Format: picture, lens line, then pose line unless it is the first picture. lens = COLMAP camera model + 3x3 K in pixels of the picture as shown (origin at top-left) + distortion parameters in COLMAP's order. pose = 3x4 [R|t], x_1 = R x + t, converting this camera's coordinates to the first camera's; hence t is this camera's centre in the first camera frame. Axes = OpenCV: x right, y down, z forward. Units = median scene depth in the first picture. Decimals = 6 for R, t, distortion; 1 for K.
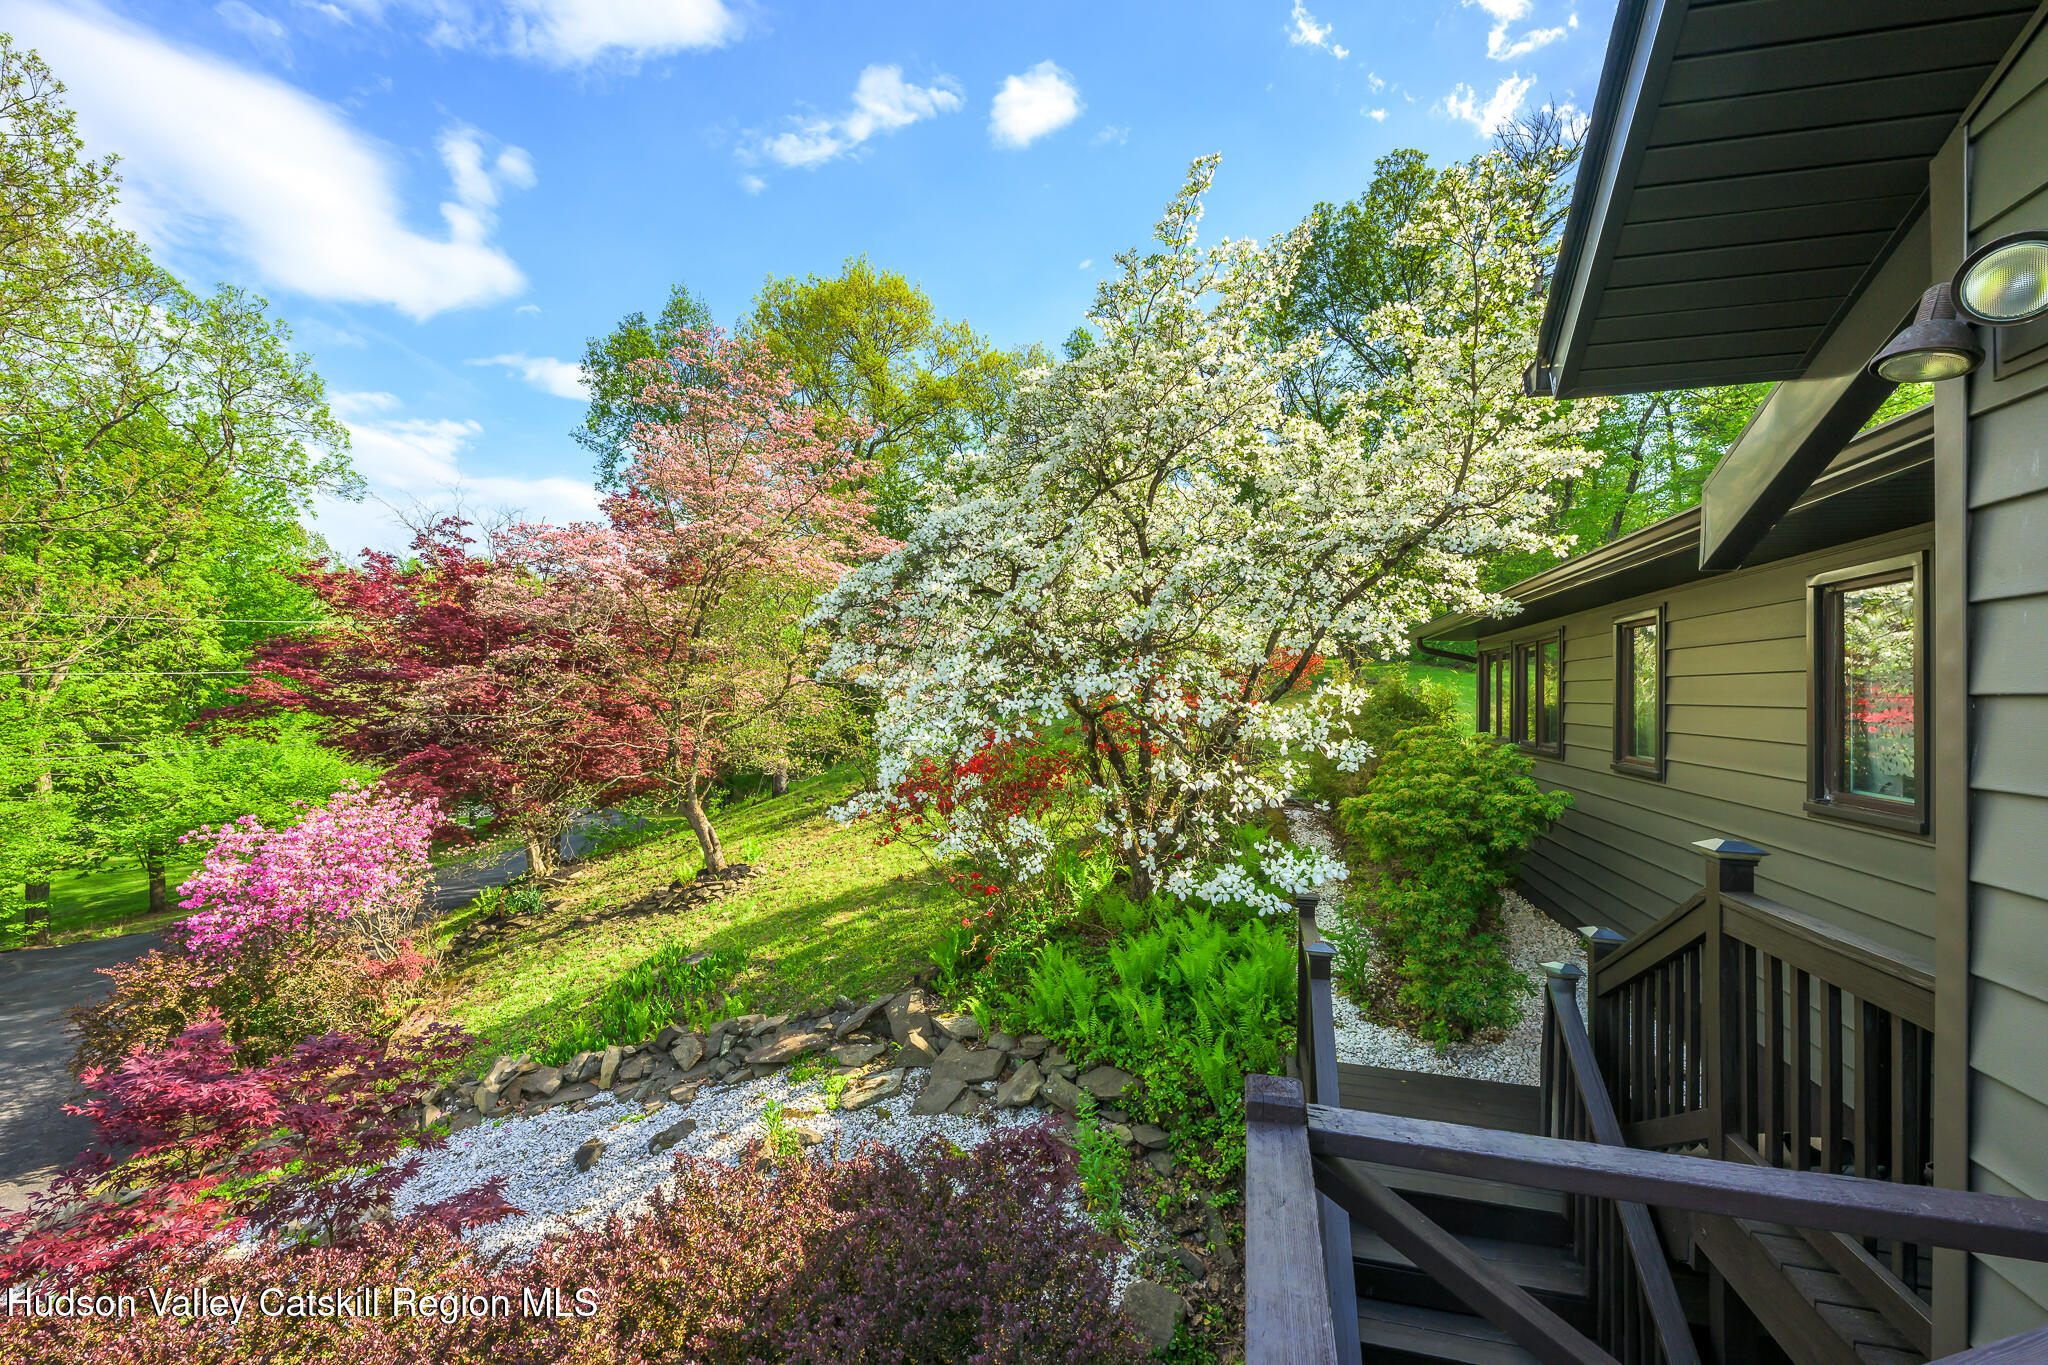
lens RADIAL K [[796.3, 0, 1030.9], [0, 796.3, 668.5], [0, 0, 1]] dist [-0.000913, -0.000120]
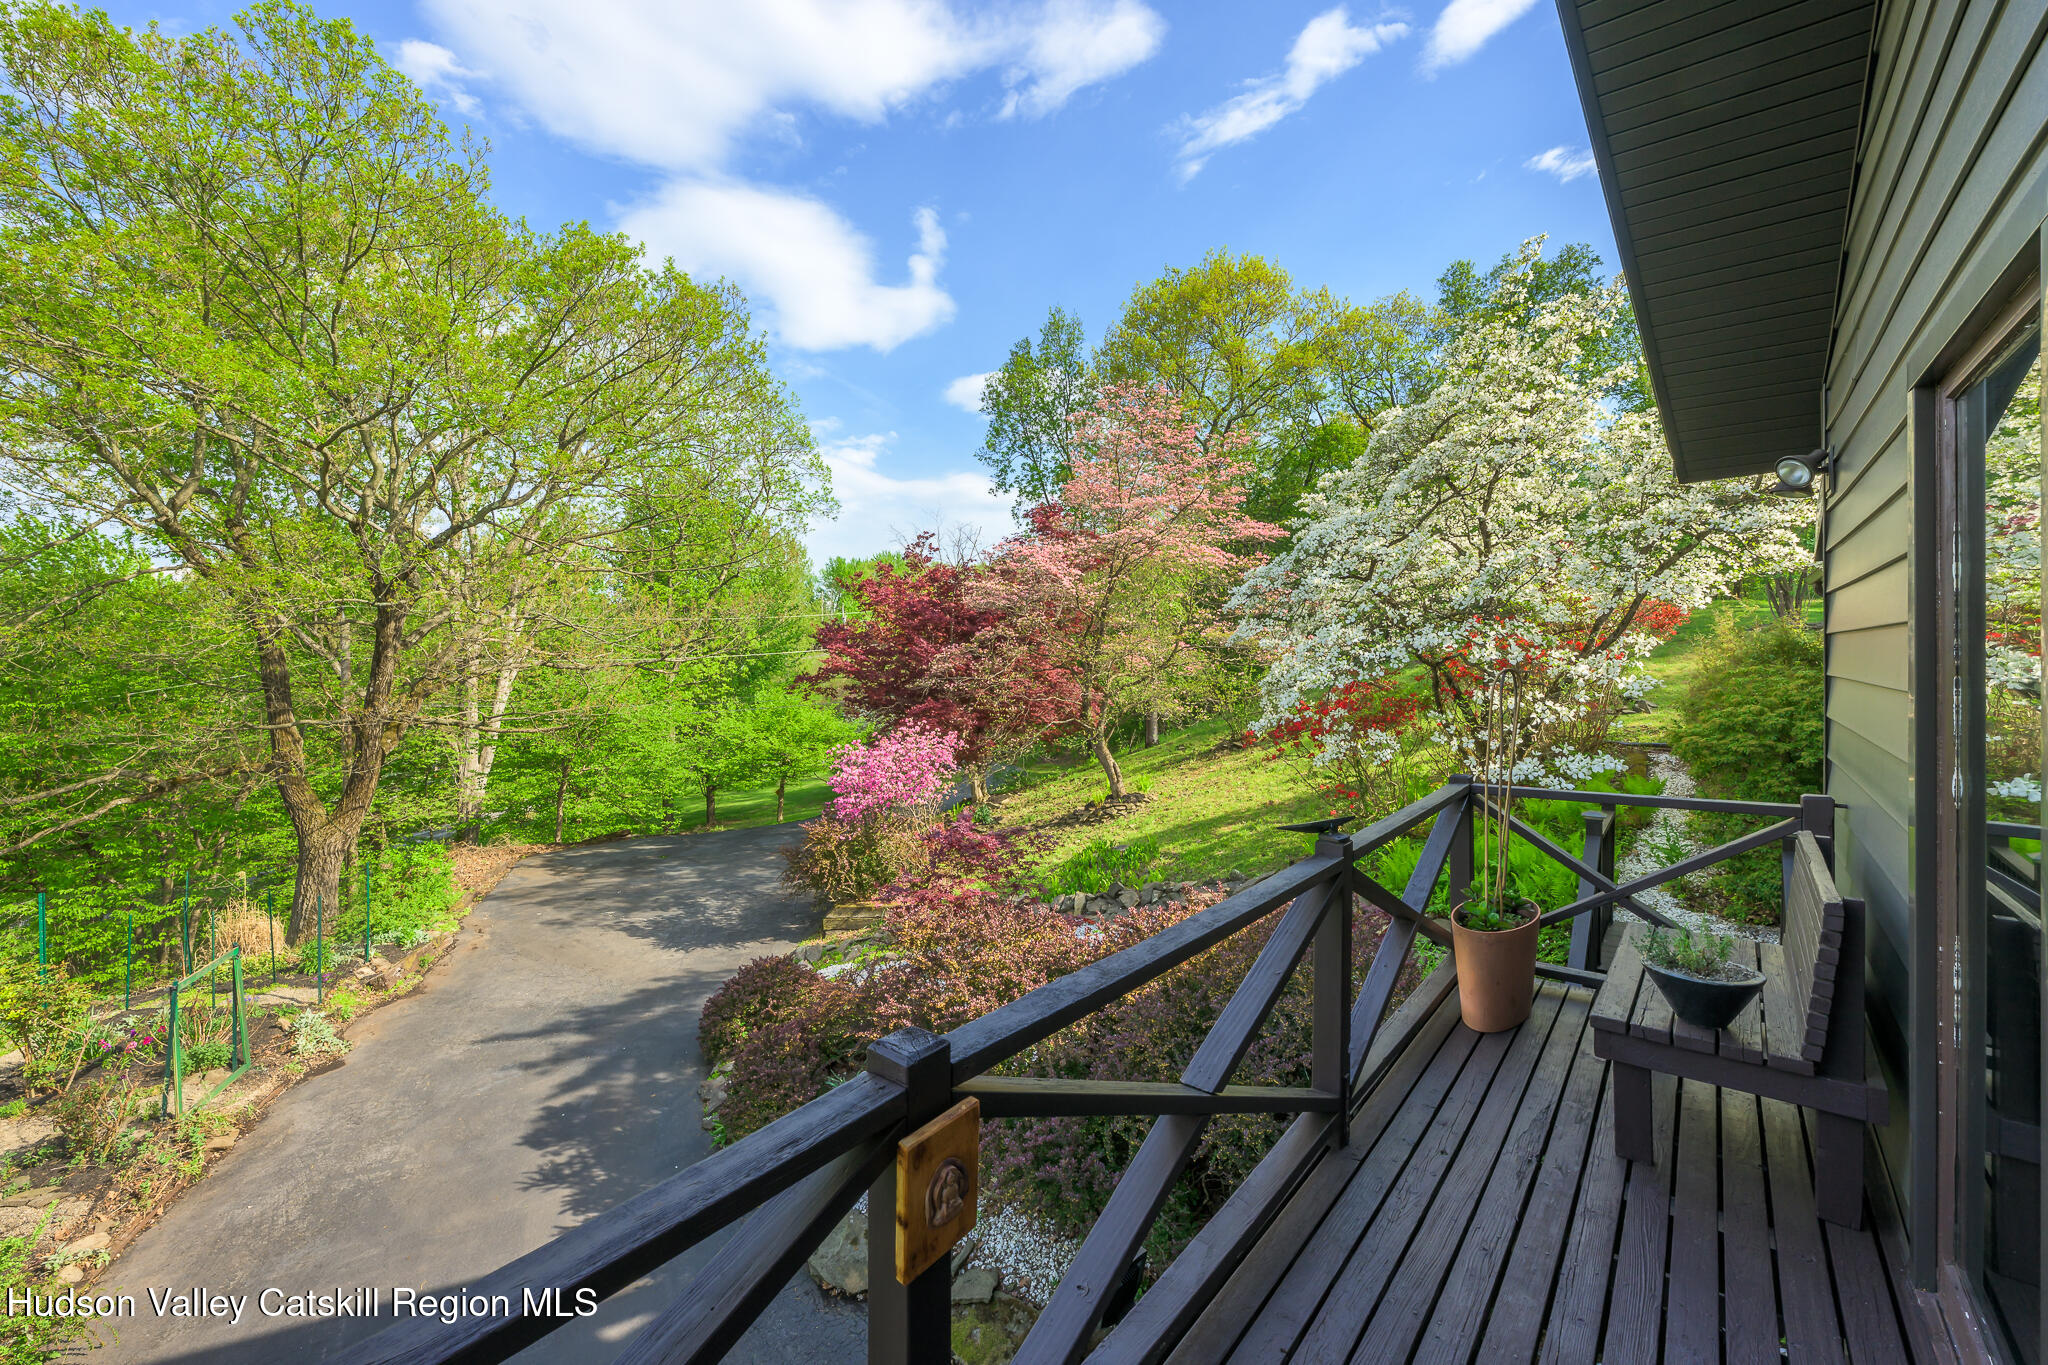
lens RADIAL K [[855.2, 0, 980.3], [0, 855.2, 738.1], [0, 0, 1]] dist [-0.013338, -0.000541]
pose [[0.898414, 0.013024, -0.438956, 0.011764], [0.040579, 0.992821, 0.112513, -0.006365], [0.437270, -0.118895, 0.891436, -0.396302]]
